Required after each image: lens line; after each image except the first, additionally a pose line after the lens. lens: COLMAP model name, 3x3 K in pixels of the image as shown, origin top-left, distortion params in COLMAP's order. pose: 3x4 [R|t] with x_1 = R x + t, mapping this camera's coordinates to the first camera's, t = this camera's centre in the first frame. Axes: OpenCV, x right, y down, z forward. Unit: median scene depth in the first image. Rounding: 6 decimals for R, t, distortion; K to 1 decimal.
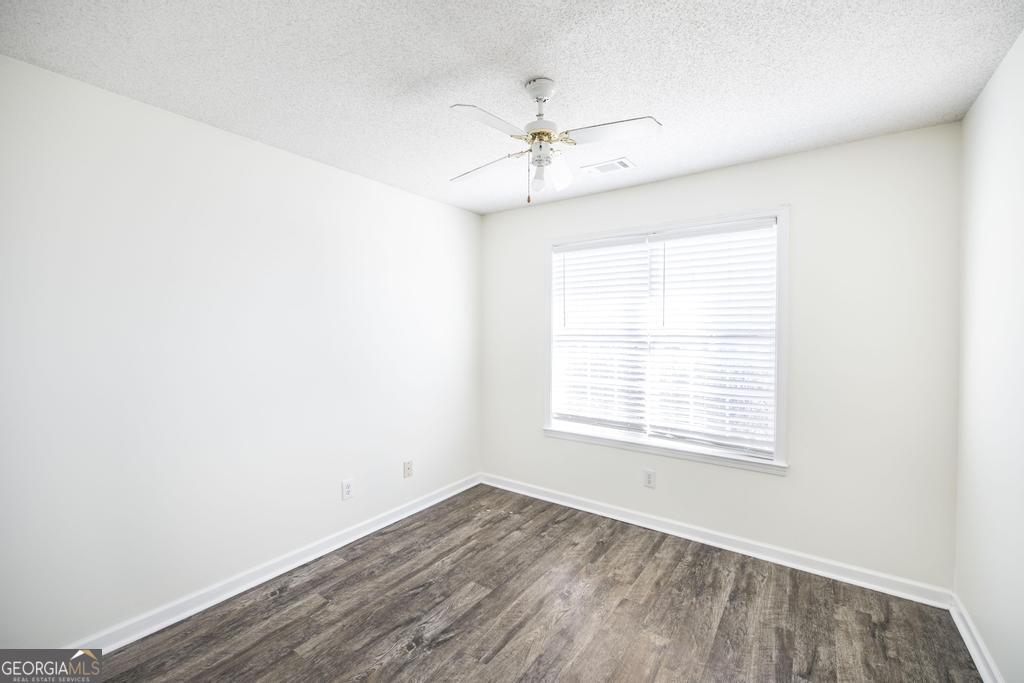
lens RADIAL K [[431.6, 0, 512.1], [0, 431.6, 341.5], [0, 0, 1]] dist [0.004271, -0.000013]
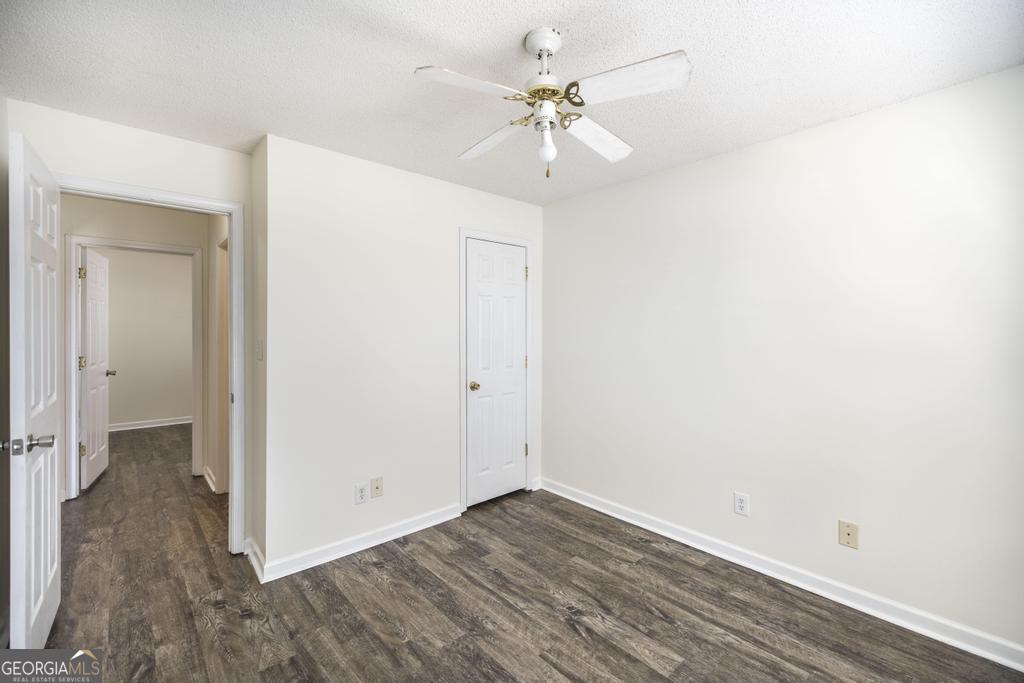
lens RADIAL K [[431.6, 0, 514.2], [0, 431.6, 335.4], [0, 0, 1]] dist [0.004271, -0.000013]
pose [[-0.225804, 0.007002, -0.974148, 0.678447], [-0.024316, 0.999622, 0.012821, -0.006744], [0.973869, 0.026582, -0.225548, 0.841569]]
